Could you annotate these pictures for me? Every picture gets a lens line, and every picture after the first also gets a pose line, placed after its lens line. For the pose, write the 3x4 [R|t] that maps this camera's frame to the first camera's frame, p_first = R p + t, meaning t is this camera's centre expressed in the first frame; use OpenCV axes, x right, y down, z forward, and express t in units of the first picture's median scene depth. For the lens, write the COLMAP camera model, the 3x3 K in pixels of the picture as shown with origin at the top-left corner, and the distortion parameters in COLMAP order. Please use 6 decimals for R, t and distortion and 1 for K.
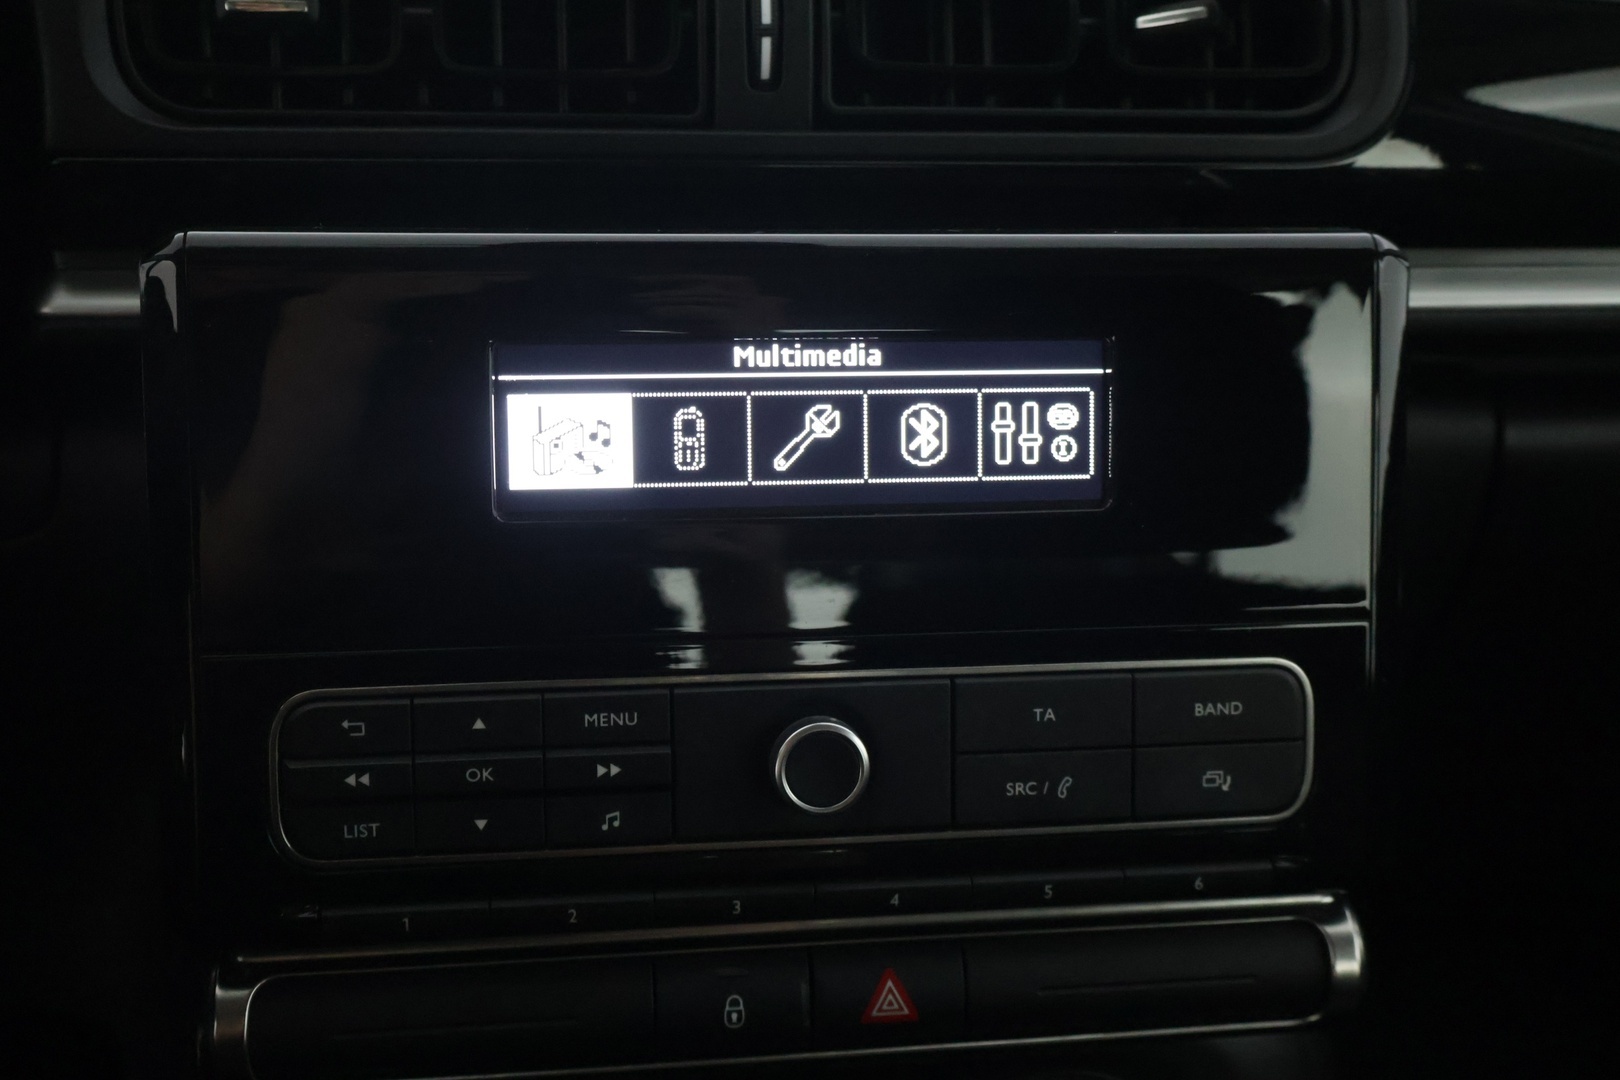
lens RADIAL K [[1843.6, 0, 808.8], [0, 1843.6, 523.9], [0, 0, 1]] dist [0.011859, 0.000000]
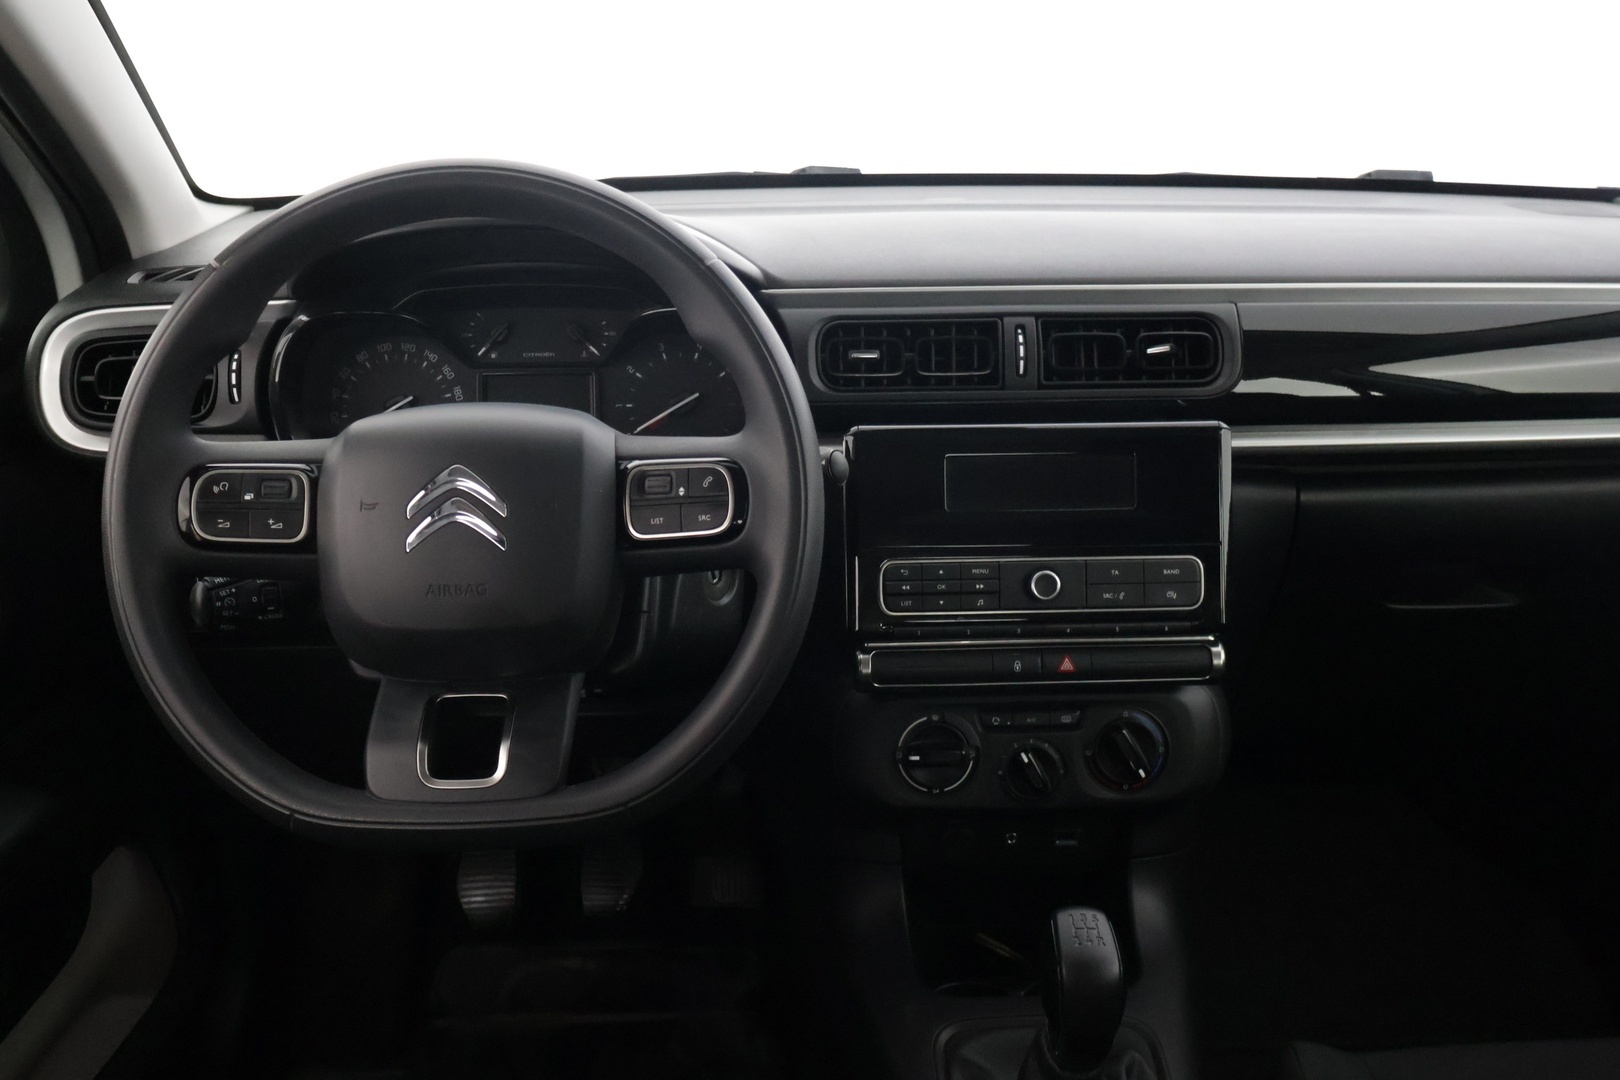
lens RADIAL K [[1558.0, 0, 797.3], [0, 1558.0, 534.7], [0, 0, 1]] dist [0.018270, 0.000000]
pose [[0.994497, -0.004593, -0.104667, -0.133709], [-0.004072, 0.996589, -0.082427, 0.257018], [0.104689, 0.082399, 0.991086, -1.698992]]
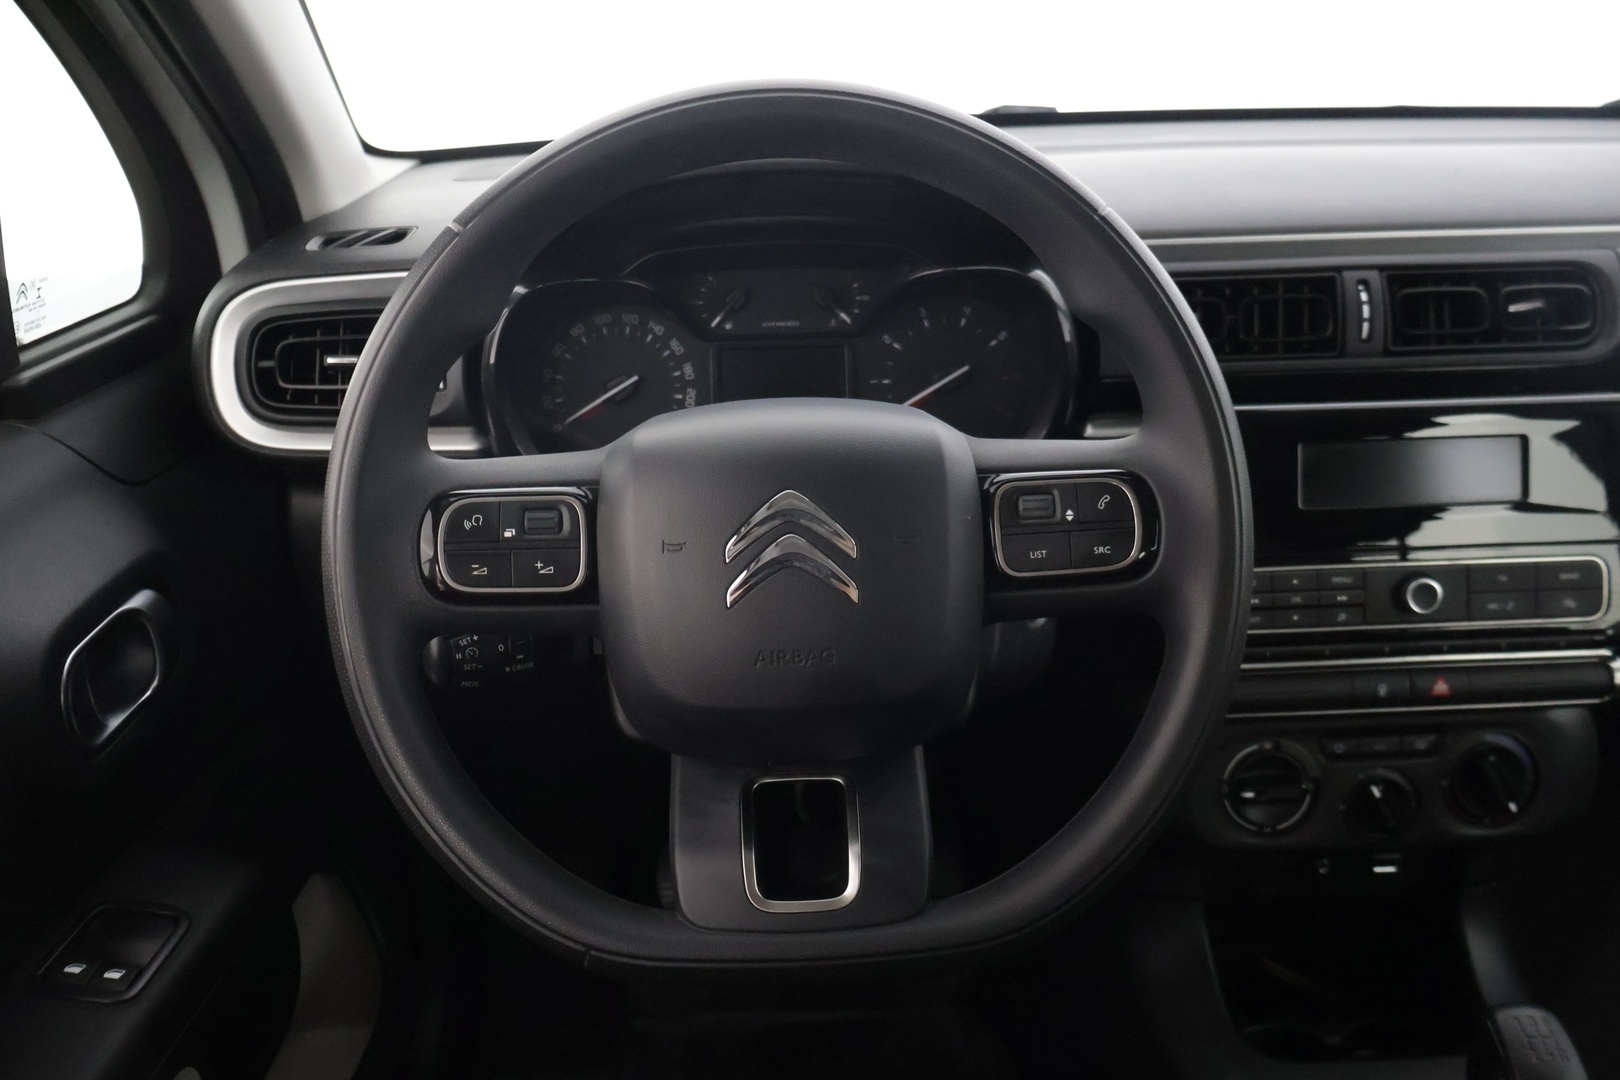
lens RADIAL K [[1358.7, 0, 810.3], [0, 1358.7, 528.8], [0, 0, 1]] dist [-0.002553, 0.001307]
pose [[0.993235, -0.014963, -0.115156, -0.625570], [0.012137, 0.999609, -0.025204, 0.067716], [0.115488, 0.023636, 0.993028, -1.044245]]
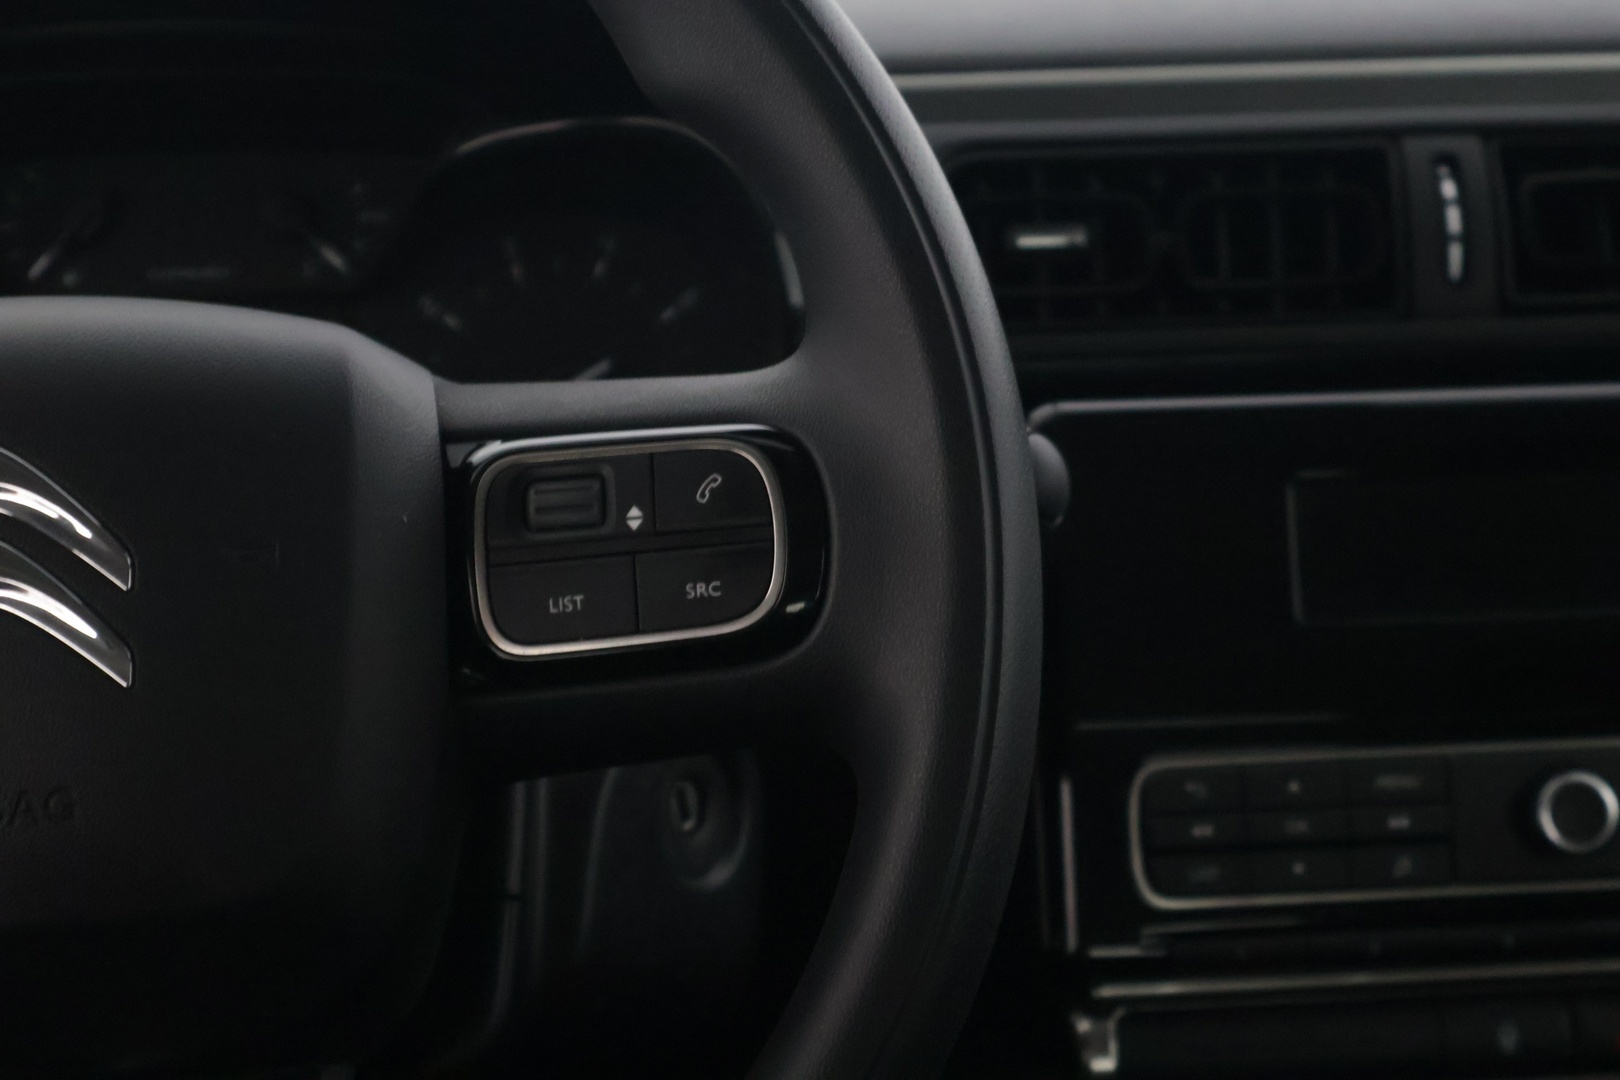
lens RADIAL K [[3271.6, 0, 801.4], [0, 3271.6, 529.6], [0, 0, 1]] dist [0.009063, 0.000000]
pose [[0.997079, -0.041676, -0.064003, -0.337375], [0.028412, 0.980258, -0.195673, 0.336365], [0.070894, 0.193283, 0.978578, -1.119785]]
